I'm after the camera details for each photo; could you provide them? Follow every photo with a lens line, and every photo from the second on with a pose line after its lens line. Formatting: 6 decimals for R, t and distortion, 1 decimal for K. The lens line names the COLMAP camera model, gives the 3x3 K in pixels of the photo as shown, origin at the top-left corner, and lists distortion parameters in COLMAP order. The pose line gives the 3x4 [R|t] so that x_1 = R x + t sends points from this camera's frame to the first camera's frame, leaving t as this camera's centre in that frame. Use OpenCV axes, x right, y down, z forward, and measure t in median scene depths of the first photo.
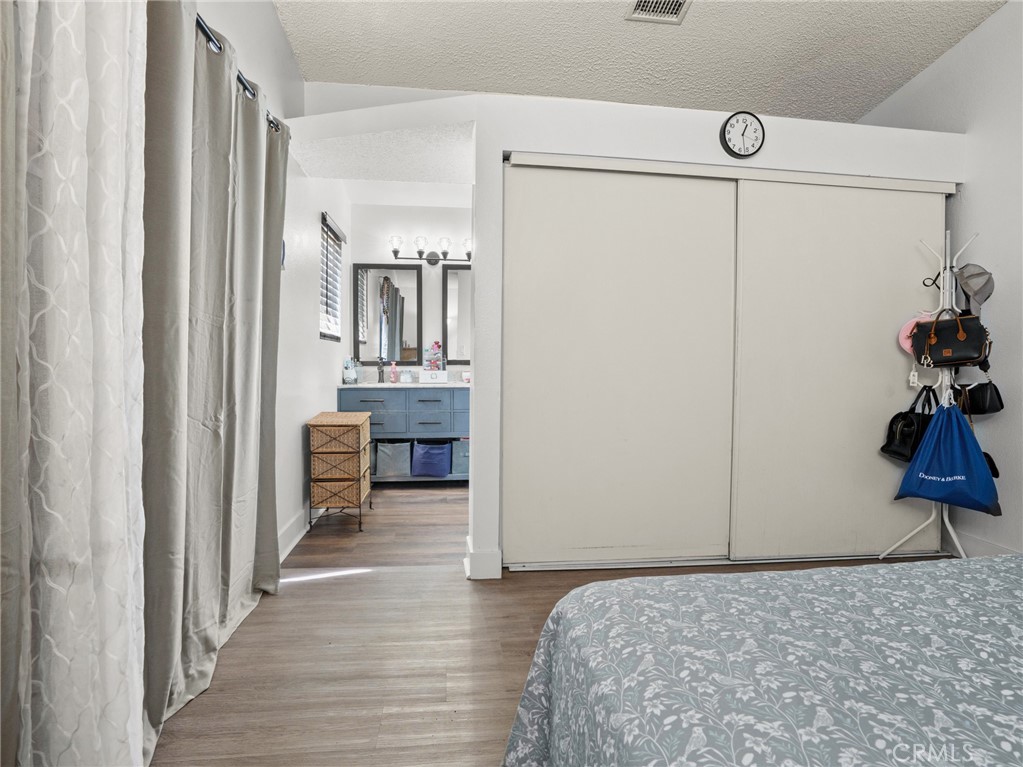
lens RADIAL K [[539.4, 0, 512.6], [0, 539.4, 379.3], [0, 0, 1]] dist [-0.057117, 0.010545]
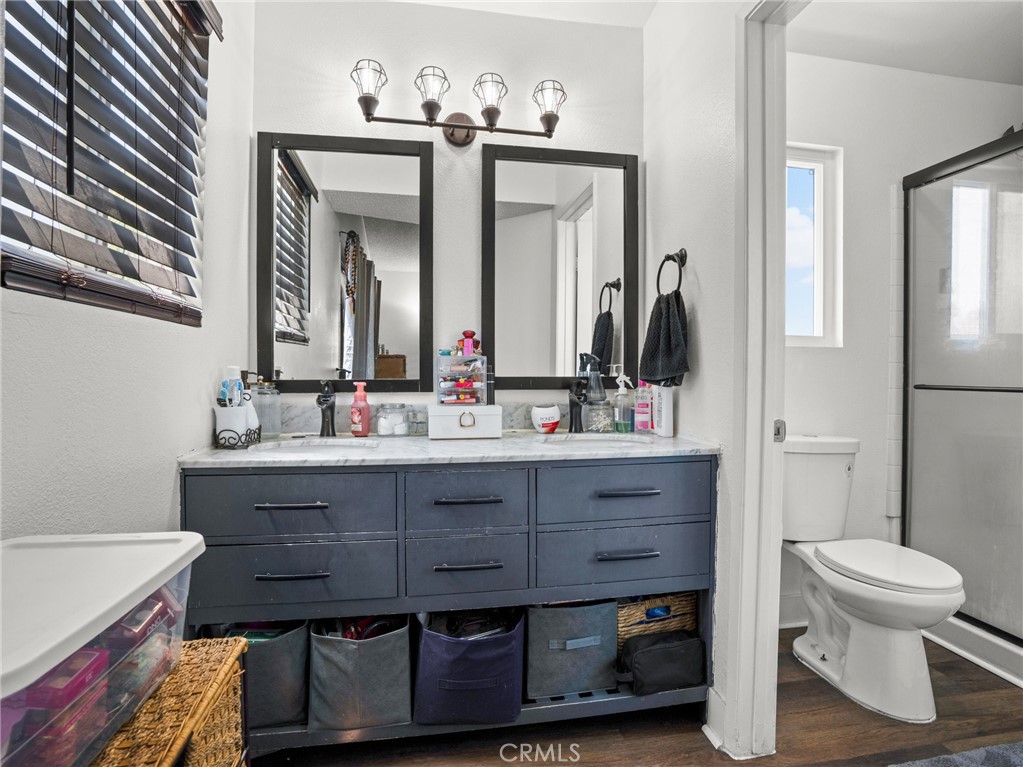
lens RADIAL K [[539.4, 0, 511.7], [0, 539.4, 382.5], [0, 0, 1]] dist [-0.057117, 0.010545]
pose [[0.998977, -0.001225, 0.045199, -0.128934], [0.001891, 0.999890, -0.014682, -0.026210], [-0.045176, 0.014753, 0.998870, 0.603924]]
